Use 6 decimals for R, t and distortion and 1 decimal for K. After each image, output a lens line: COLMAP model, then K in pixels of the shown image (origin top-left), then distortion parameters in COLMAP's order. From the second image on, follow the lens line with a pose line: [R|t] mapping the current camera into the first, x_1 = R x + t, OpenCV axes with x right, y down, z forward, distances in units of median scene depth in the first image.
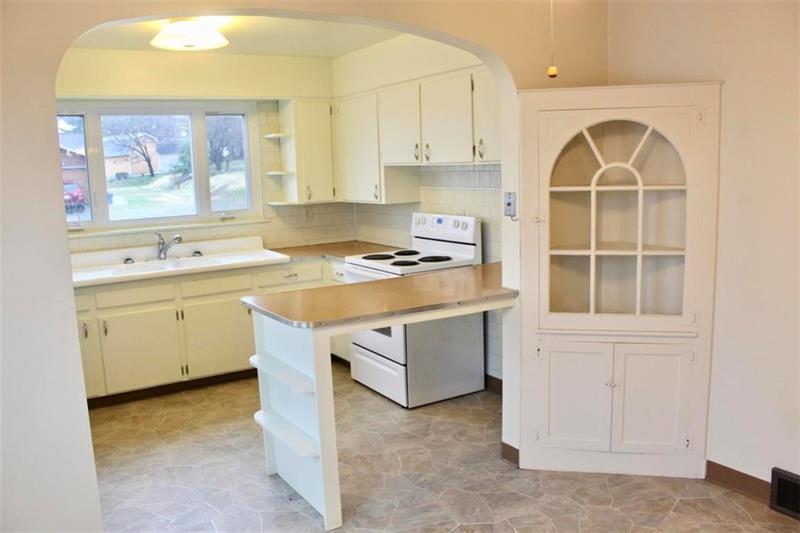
lens RADIAL K [[658.1, 0, 395.5], [0, 658.1, 267.8], [0, 0, 1]] dist [-0.133550, 0.000921]
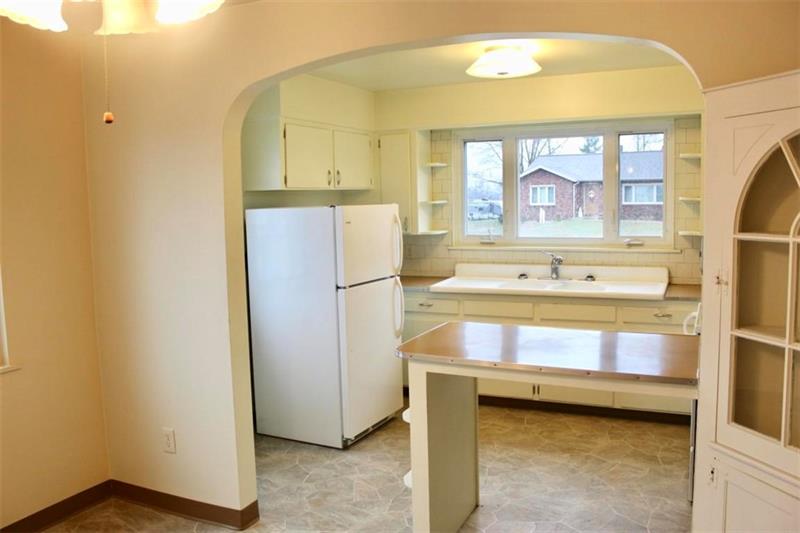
lens RADIAL K [[658.1, 0, 396.6], [0, 658.1, 264.9], [0, 0, 1]] dist [-0.133550, 0.000921]
pose [[0.535384, 0.102161, -0.838408, 0.374660], [-0.124128, 0.991396, 0.041539, -0.048361], [0.835438, 0.081831, 0.543459, 0.239558]]
